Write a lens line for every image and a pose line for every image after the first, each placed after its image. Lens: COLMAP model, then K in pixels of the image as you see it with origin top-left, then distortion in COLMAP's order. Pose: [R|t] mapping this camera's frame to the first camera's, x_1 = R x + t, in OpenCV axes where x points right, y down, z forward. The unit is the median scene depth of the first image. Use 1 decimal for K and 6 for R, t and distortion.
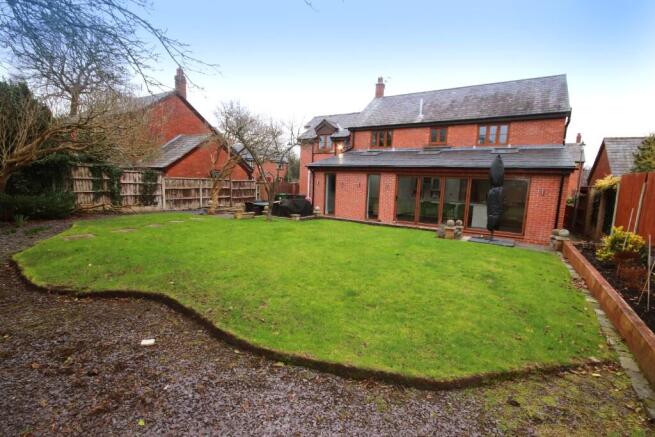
lens RADIAL K [[305.2, 0, 328.5], [0, 305.2, 221.5], [0, 0, 1]] dist [-0.000543, -0.000728]
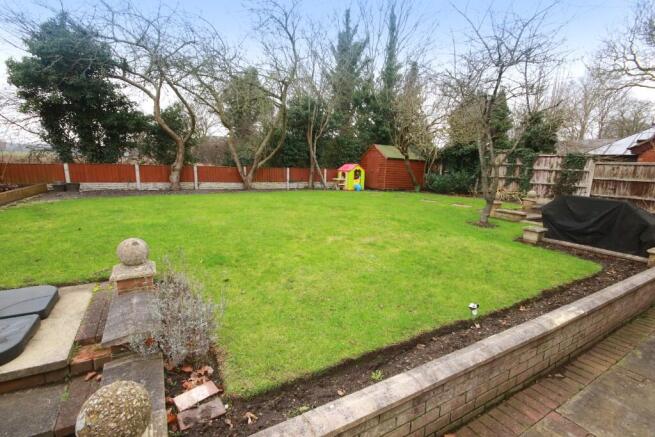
lens RADIAL K [[317.7, 0, 324.7], [0, 317.7, 219.1], [0, 0, 1]] dist [-0.006136, -0.001461]
pose [[-0.469613, 0.111288, -0.875830, 0.344703], [-0.159514, 0.965002, 0.208149, -0.068383], [0.868342, 0.237457, -0.435426, 0.763621]]
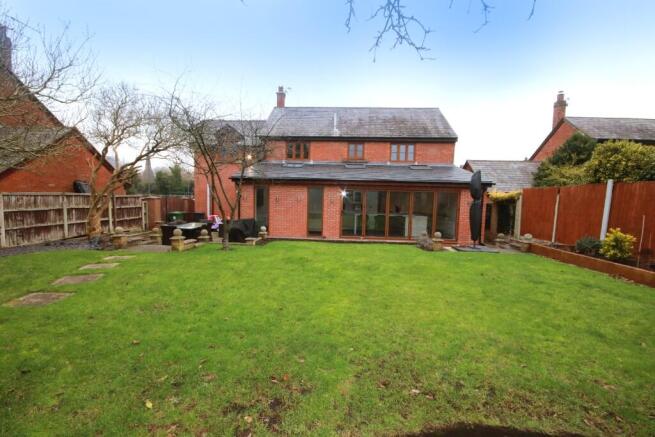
lens RADIAL K [[305.2, 0, 326.6], [0, 305.2, 218.9], [0, 0, 1]] dist [-0.000543, -0.000728]
pose [[0.870321, -0.048428, 0.490097, -0.265636], [0.072789, 0.996873, -0.030755, -0.028280], [-0.487075, 0.062441, 0.871125, 0.175168]]
